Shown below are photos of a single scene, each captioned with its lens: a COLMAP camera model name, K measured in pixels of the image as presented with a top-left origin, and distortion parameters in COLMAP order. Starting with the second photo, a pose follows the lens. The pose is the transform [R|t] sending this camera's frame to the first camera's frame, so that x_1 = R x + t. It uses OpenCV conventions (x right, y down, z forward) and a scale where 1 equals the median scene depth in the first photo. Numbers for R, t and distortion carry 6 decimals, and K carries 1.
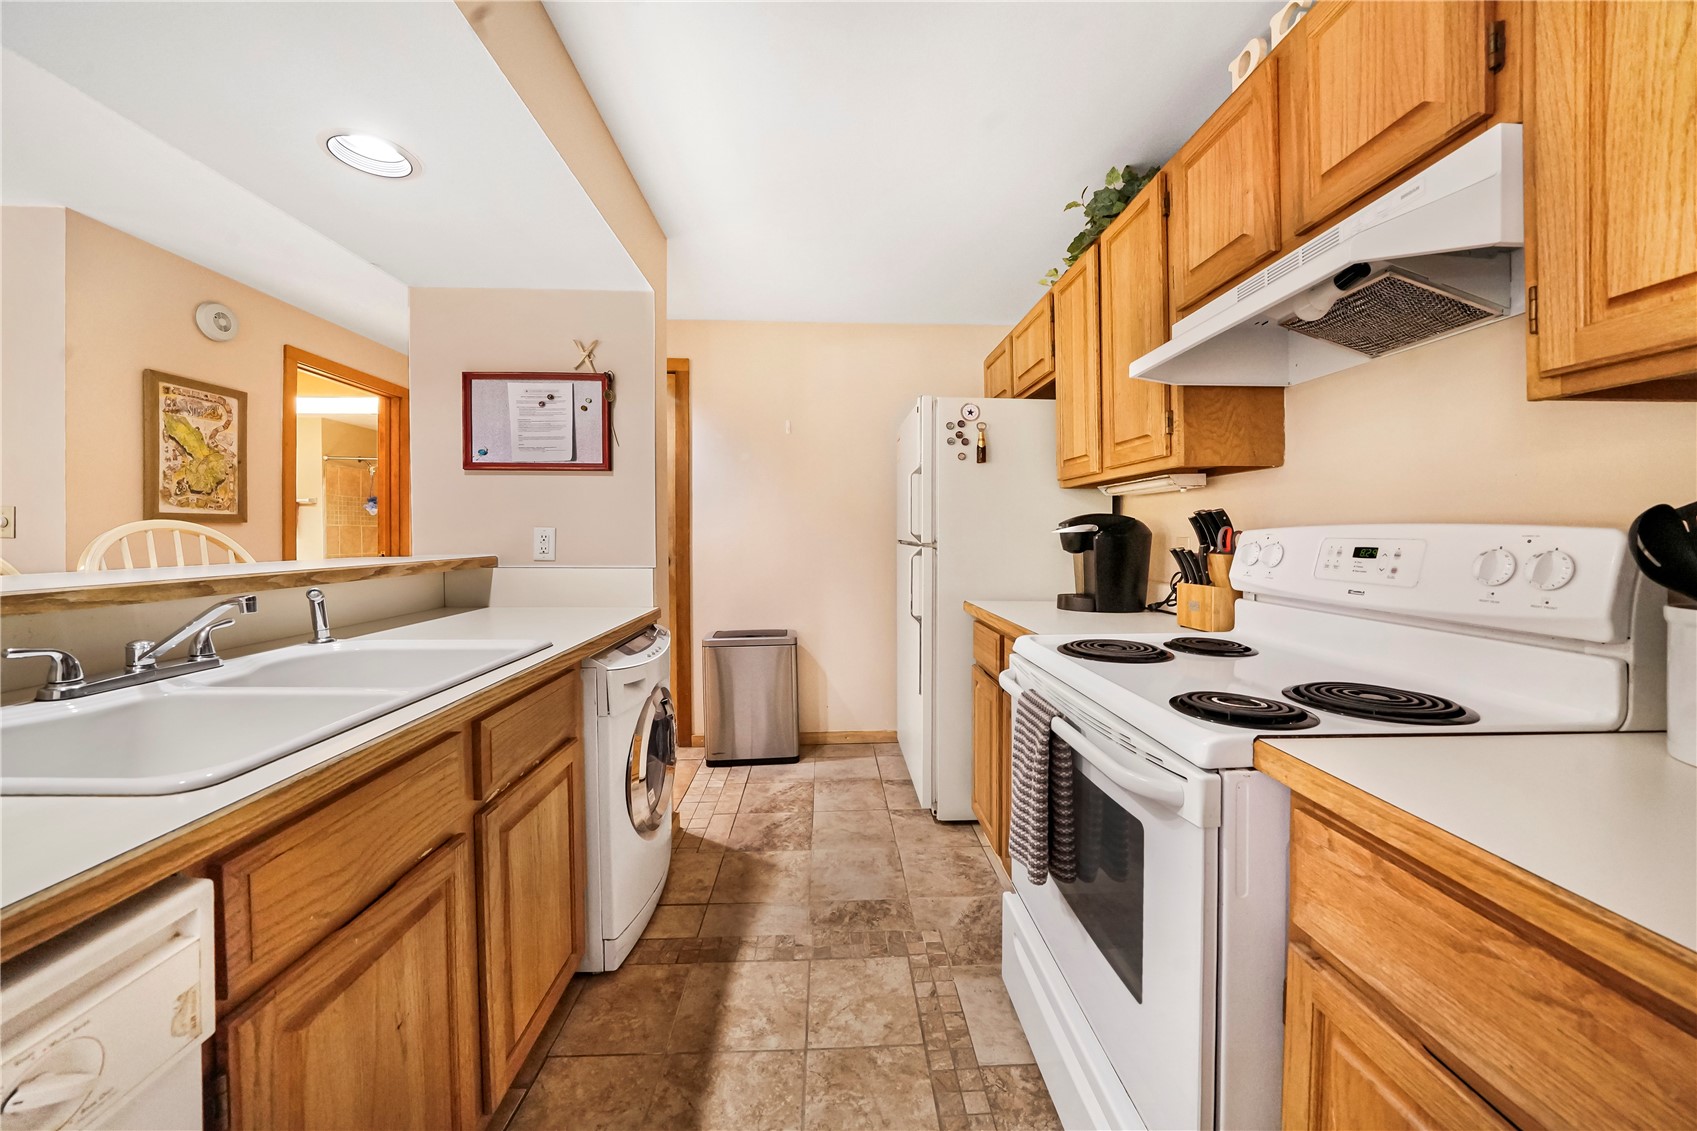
lens RADIAL K [[614.7, 0, 828.8], [0, 614.7, 527.8], [0, 0, 1]] dist [-0.020873, 0.002701]
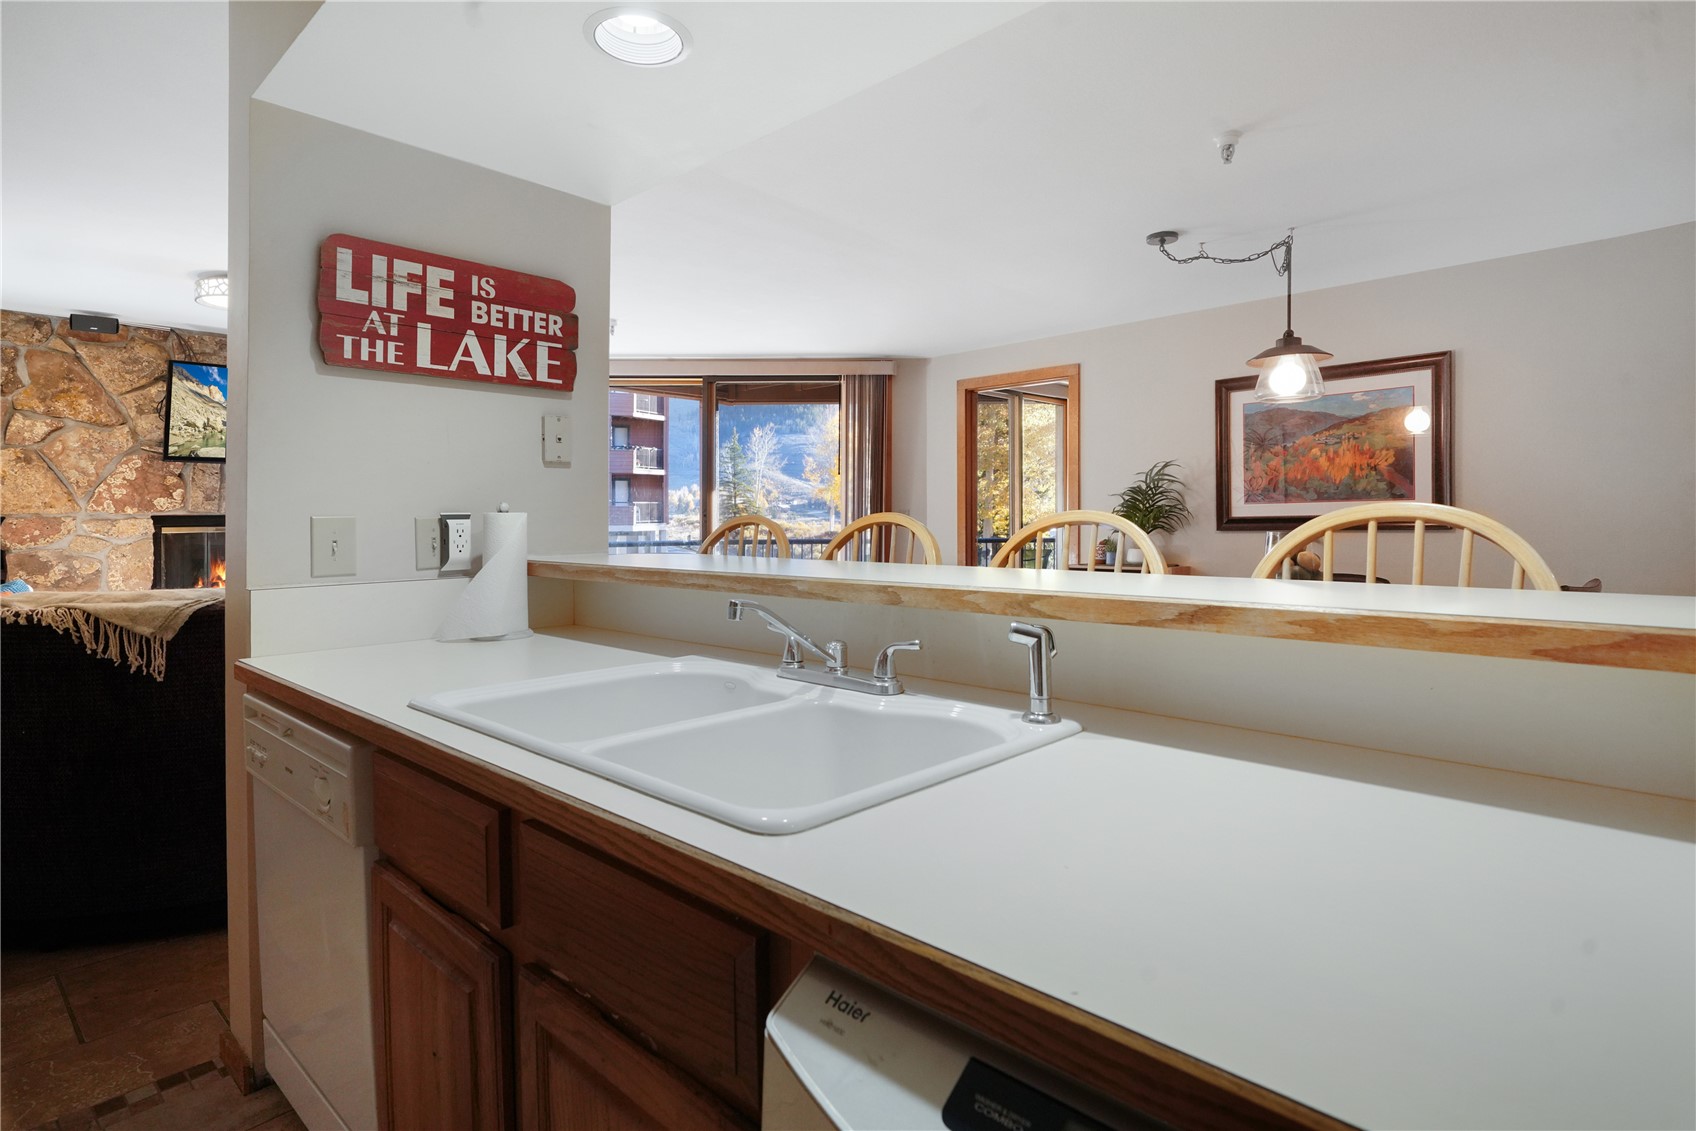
lens RADIAL K [[869.0, 0, 875.0], [0, 869.0, 524.4], [0, 0, 1]] dist [-0.002524, 0.001774]
pose [[-0.688051, 0.005350, -0.725642, -0.065269], [0.016626, 0.999827, -0.008393, 0.005291], [0.725471, -0.017839, -0.688021, 0.961238]]
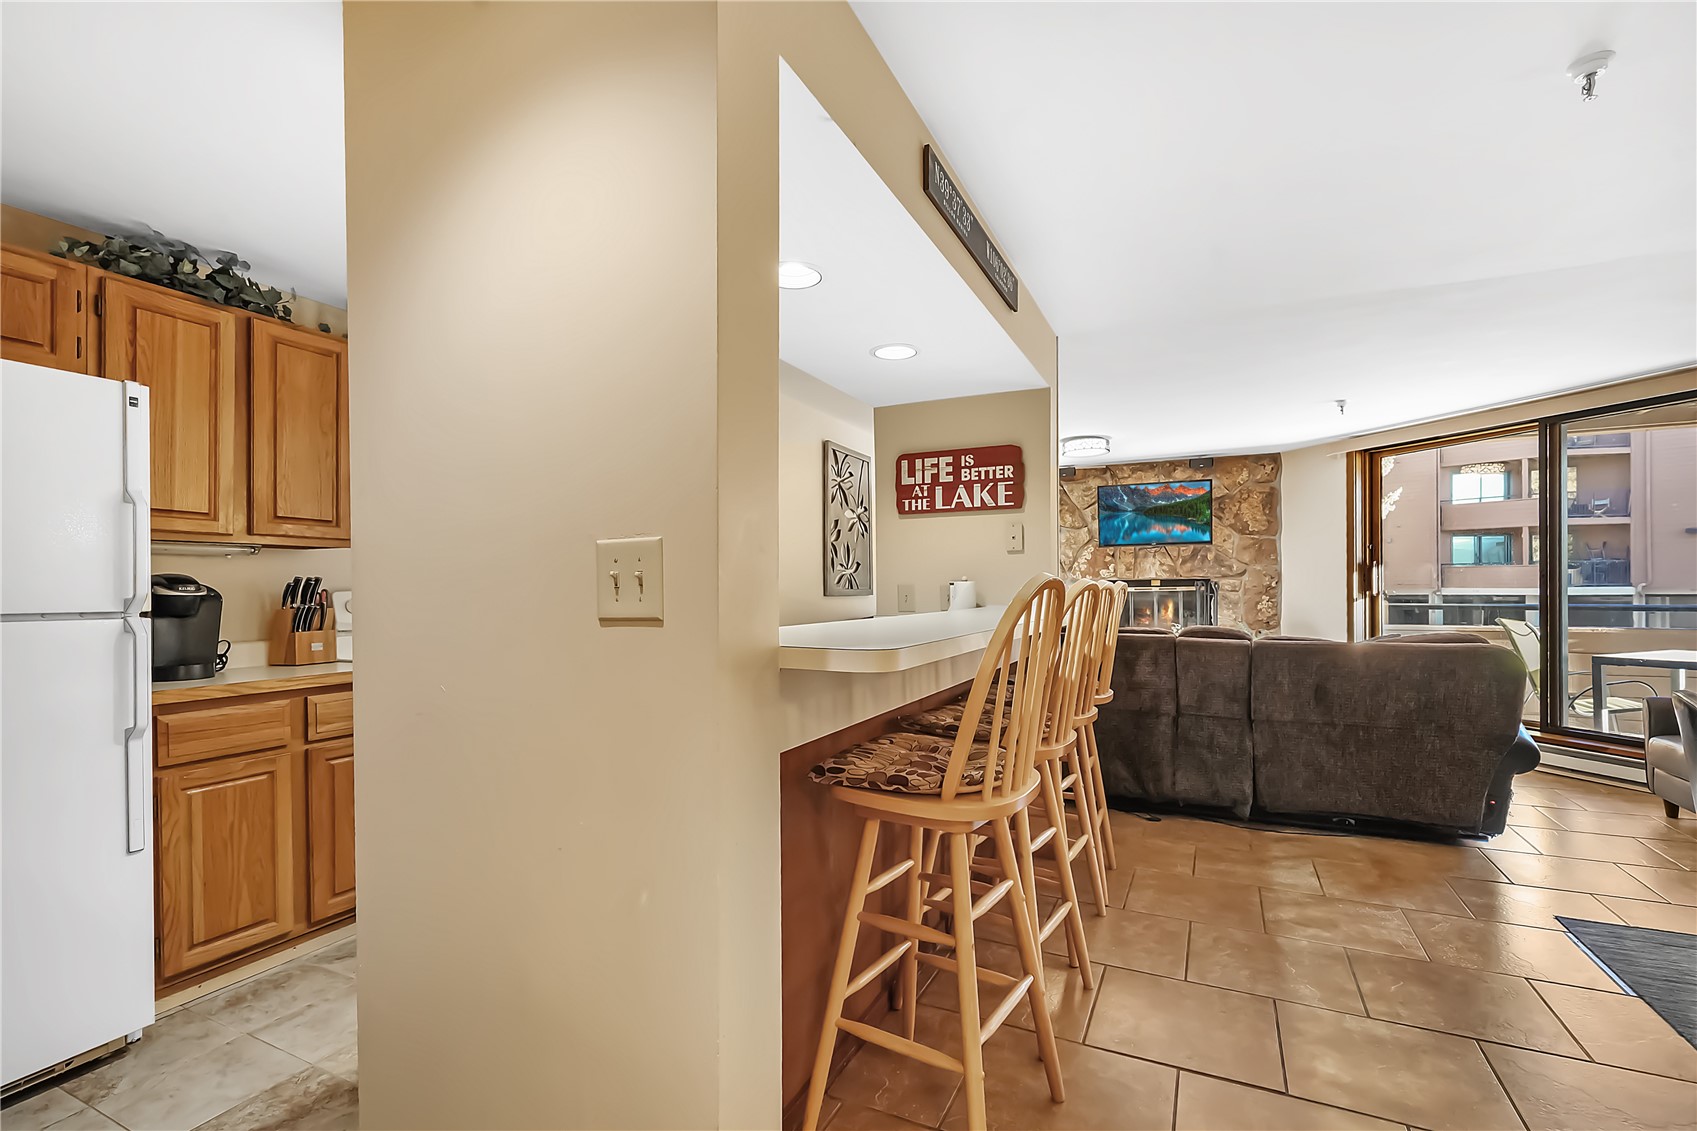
lens RADIAL K [[796.7, 0, 858.0], [0, 796.7, 576.6], [0, 0, 1]] dist [0.020430, -0.001497]
pose [[-0.900706, 0.012321, 0.434255, -1.010328], [-0.000879, 0.999544, -0.030182, 0.019861], [-0.434429, -0.027566, -0.900284, 1.599387]]
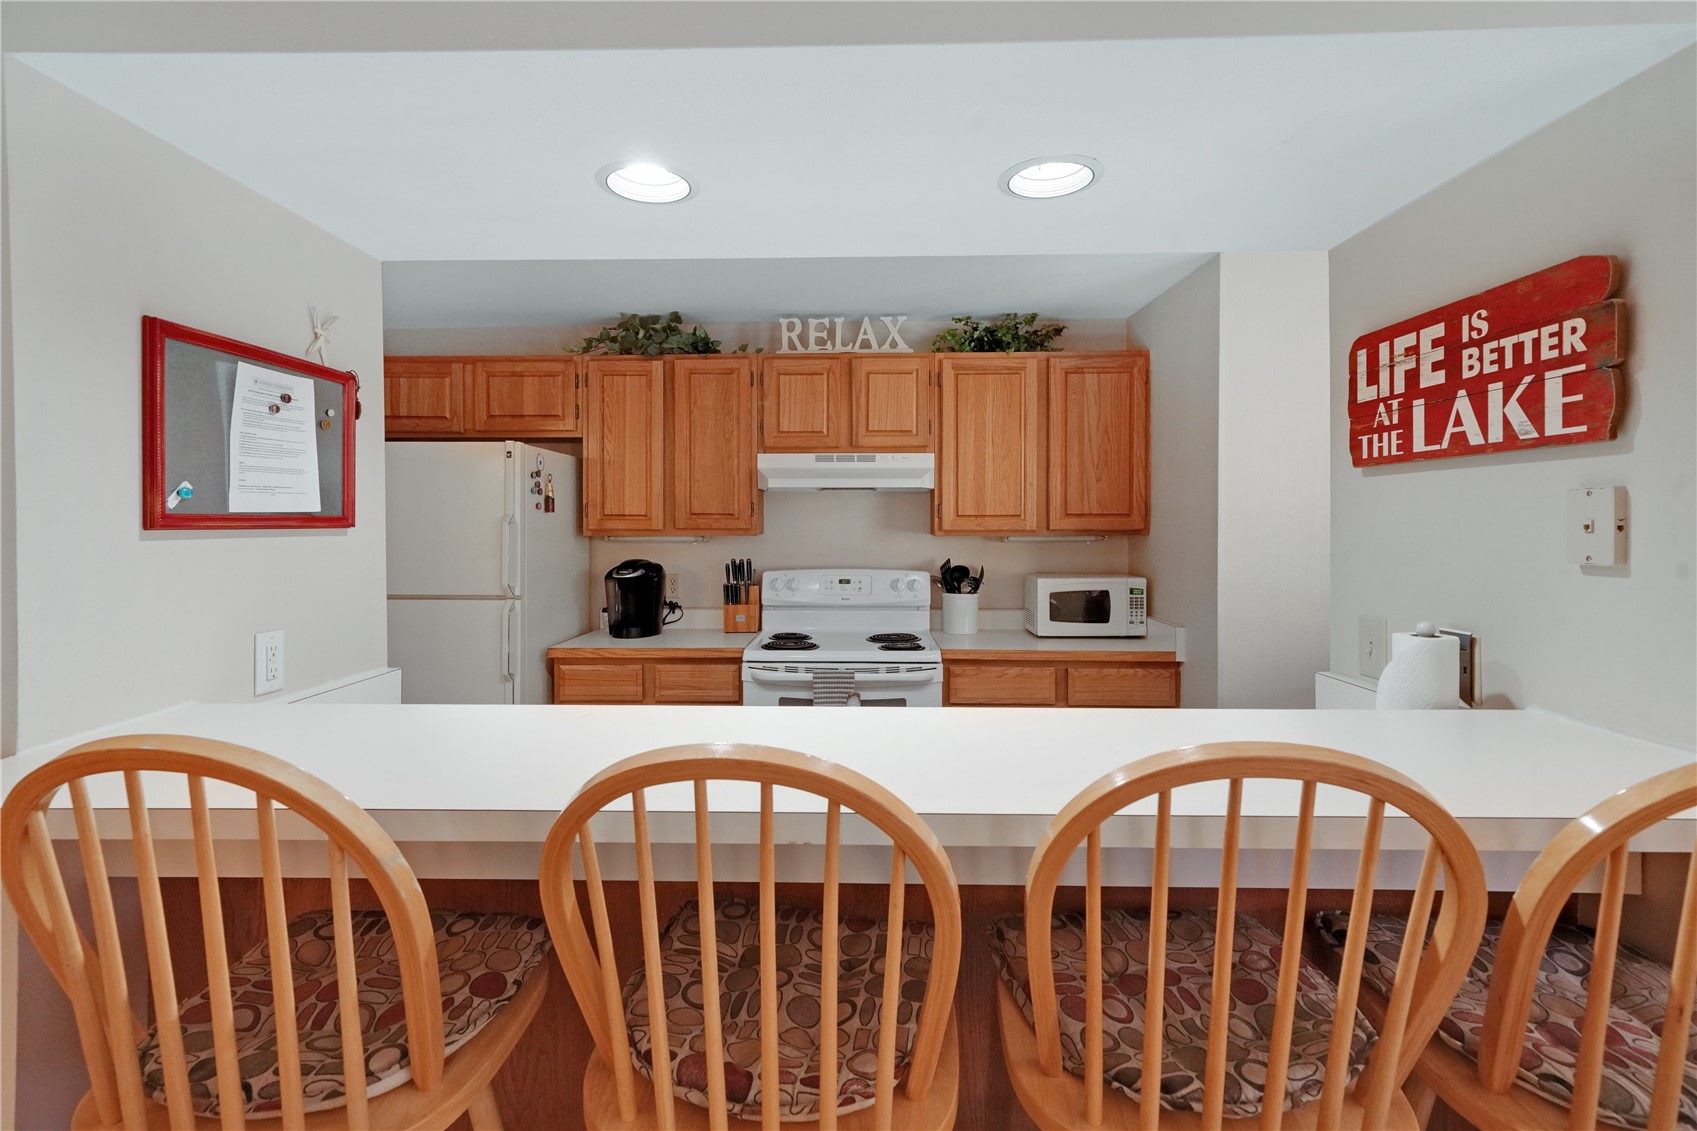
lens RADIAL K [[793.2, 0, 846.5], [0, 793.2, 515.2], [0, 0, 1]] dist [0.005947, 0.002428]
pose [[0.053095, 0.002381, 0.998587, -1.175793], [-0.015298, 0.999882, -0.001571, -0.114045], [-0.998472, -0.015193, 0.053126, 0.444801]]
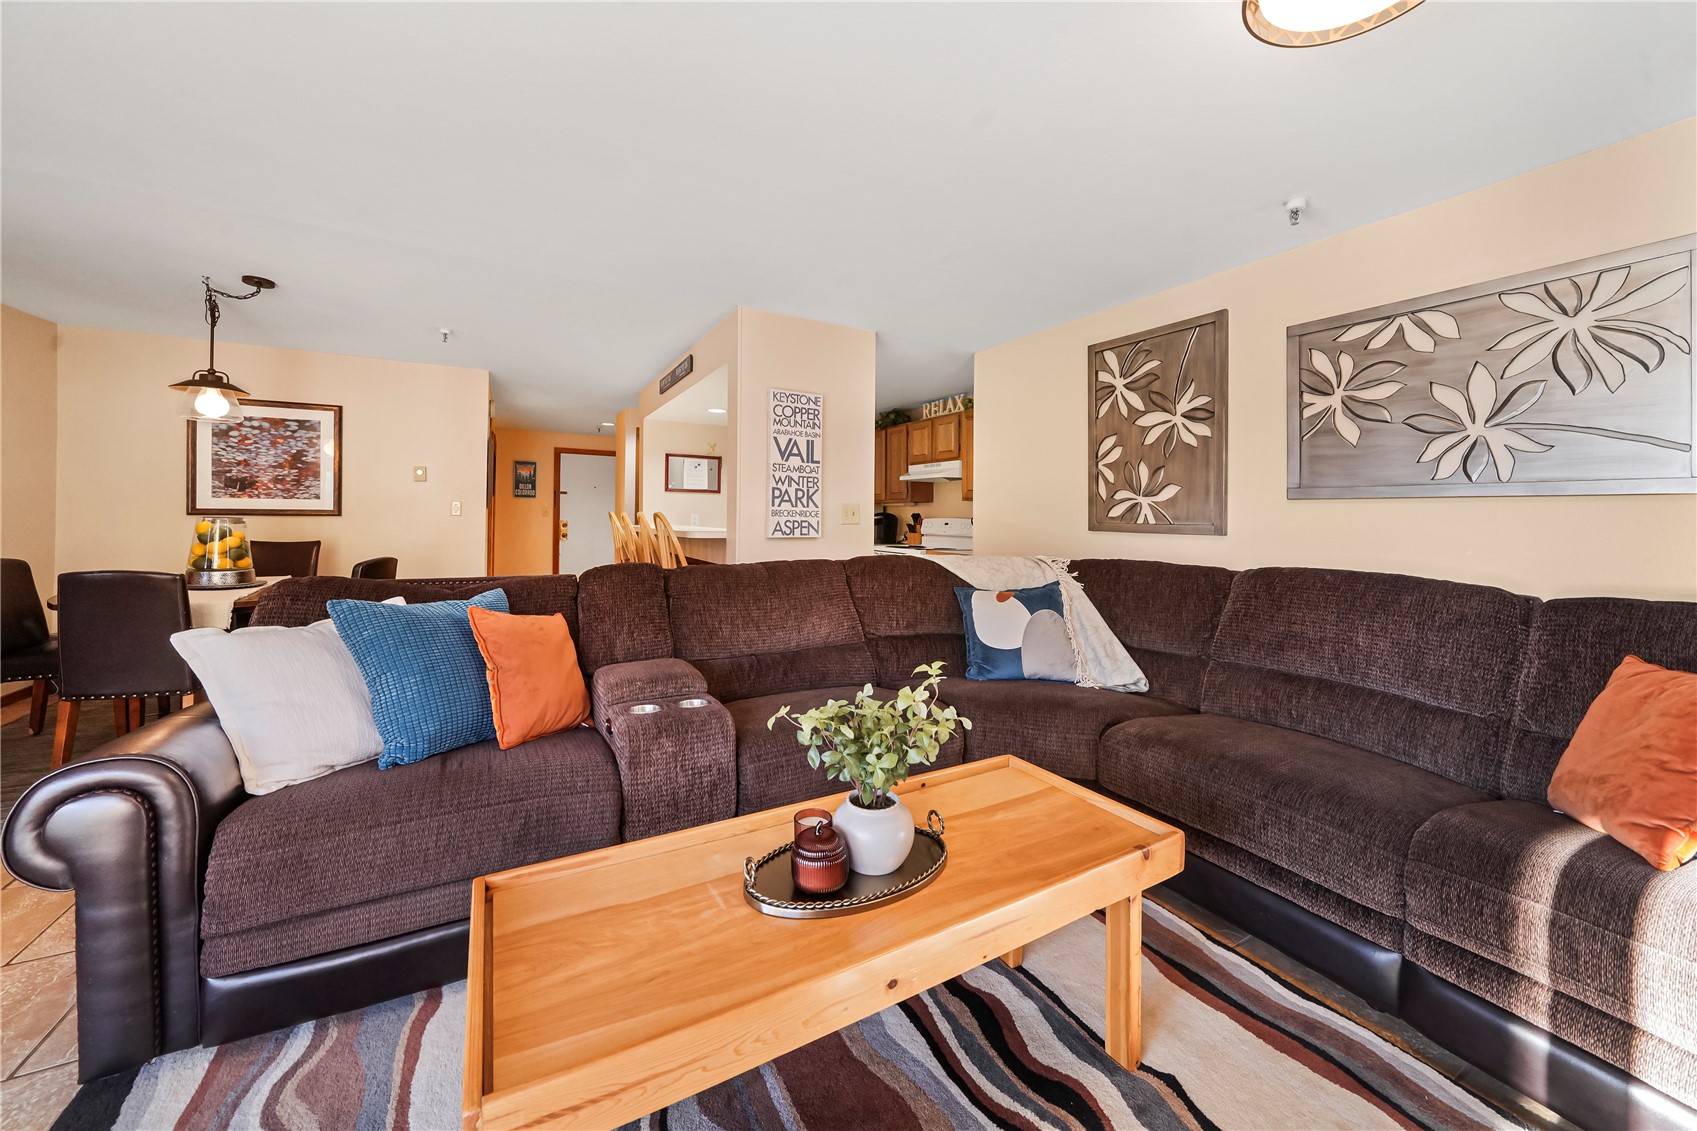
lens RADIAL K [[614.7, 0, 846.6], [0, 614.7, 510.4], [0, 0, 1]] dist [-0.020873, 0.002701]
pose [[0.887181, 0.015133, 0.461173, -1.116818], [-0.019396, 0.999802, 0.004504, -0.041580], [-0.461013, -0.012940, 0.887299, -1.631525]]
